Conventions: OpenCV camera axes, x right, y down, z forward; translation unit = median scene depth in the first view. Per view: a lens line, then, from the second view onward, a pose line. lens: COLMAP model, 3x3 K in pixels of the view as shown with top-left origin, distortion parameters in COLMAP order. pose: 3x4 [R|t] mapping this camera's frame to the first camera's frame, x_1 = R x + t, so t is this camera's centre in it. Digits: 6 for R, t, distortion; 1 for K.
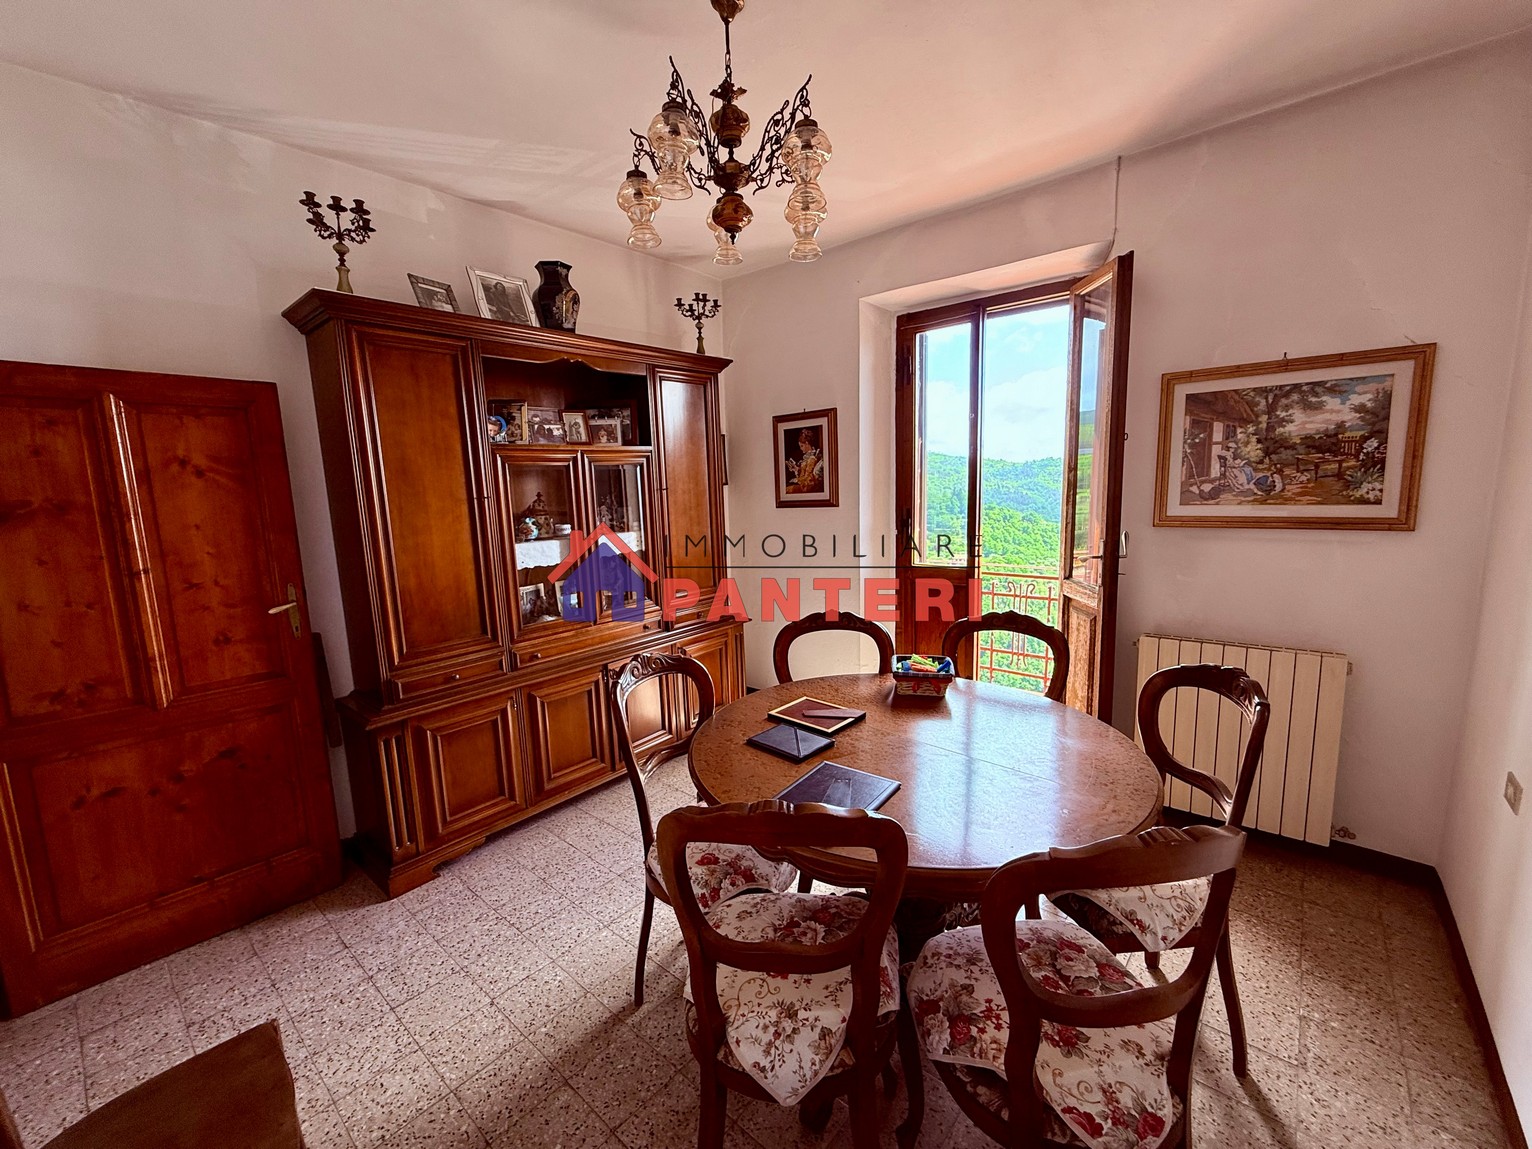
lens RADIAL K [[609.5, 0, 762.2], [0, 609.5, 572.7], [0, 0, 1]] dist [-0.001060, 0.000181]
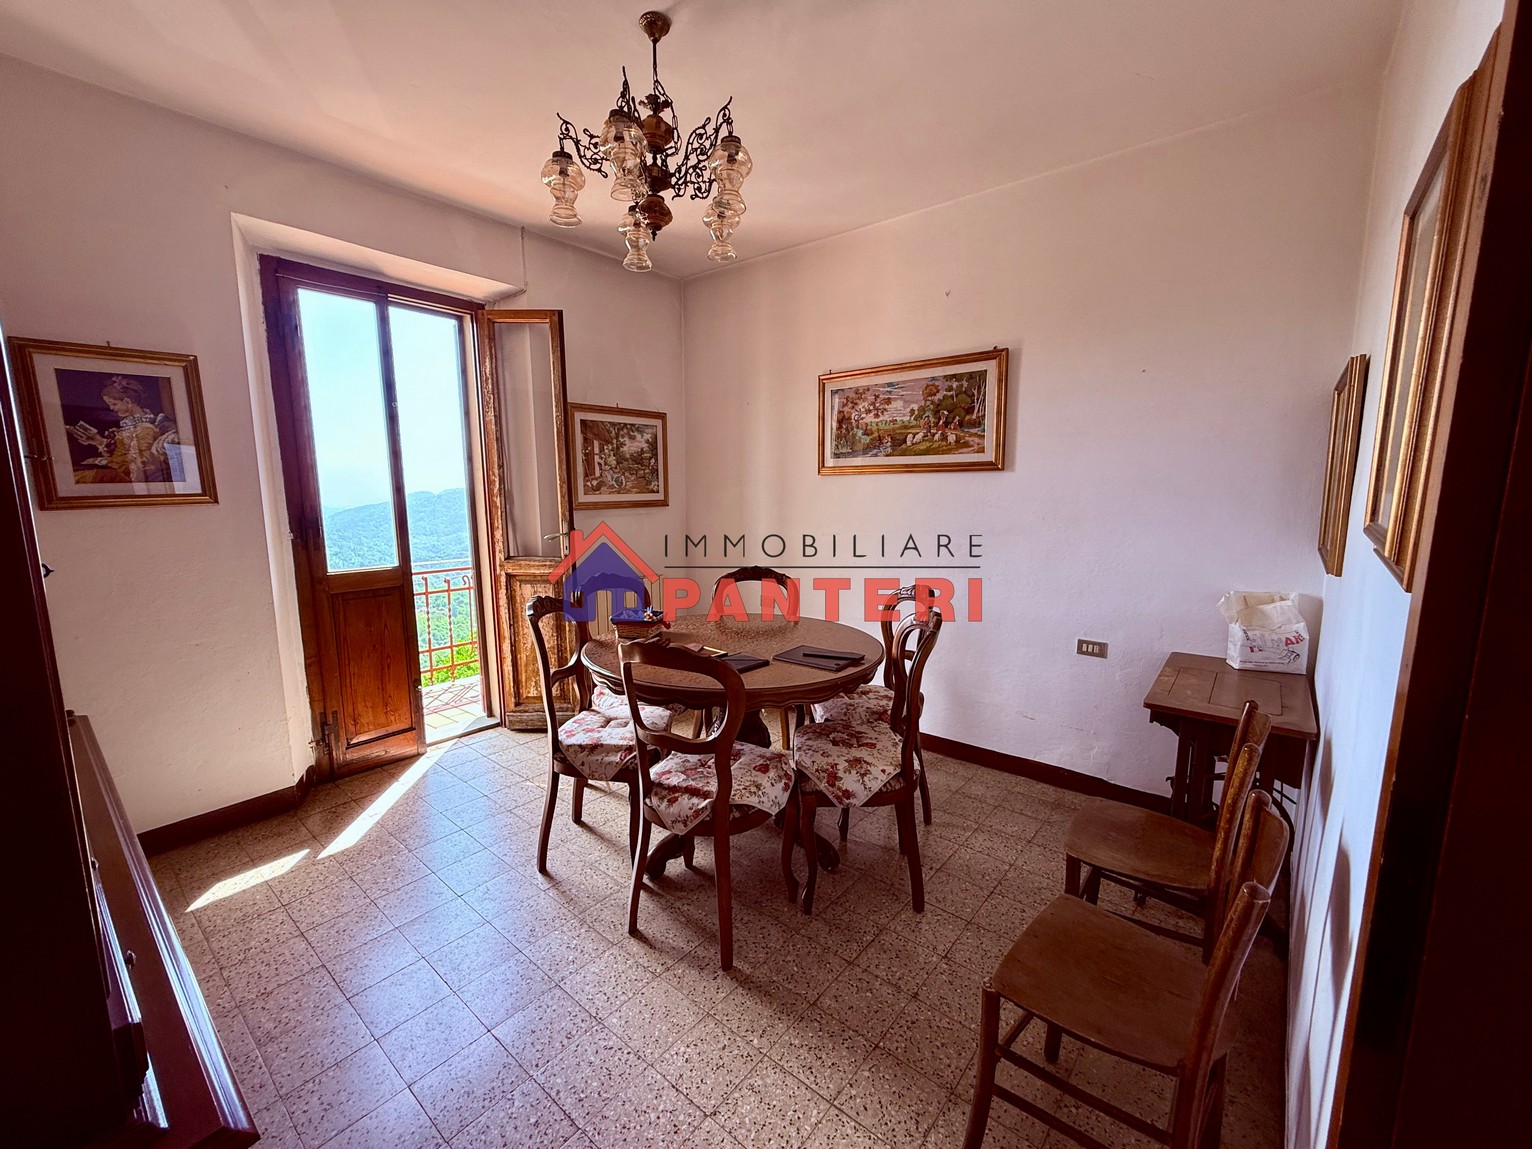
lens RADIAL K [[609.5, 0, 764.8], [0, 609.5, 570.7], [0, 0, 1]] dist [-0.001060, 0.000181]
pose [[0.011314, -0.114431, 0.993367, -0.809407], [0.148987, 0.982534, 0.111487, -0.032608], [-0.988774, 0.146737, 0.028165, 0.582264]]
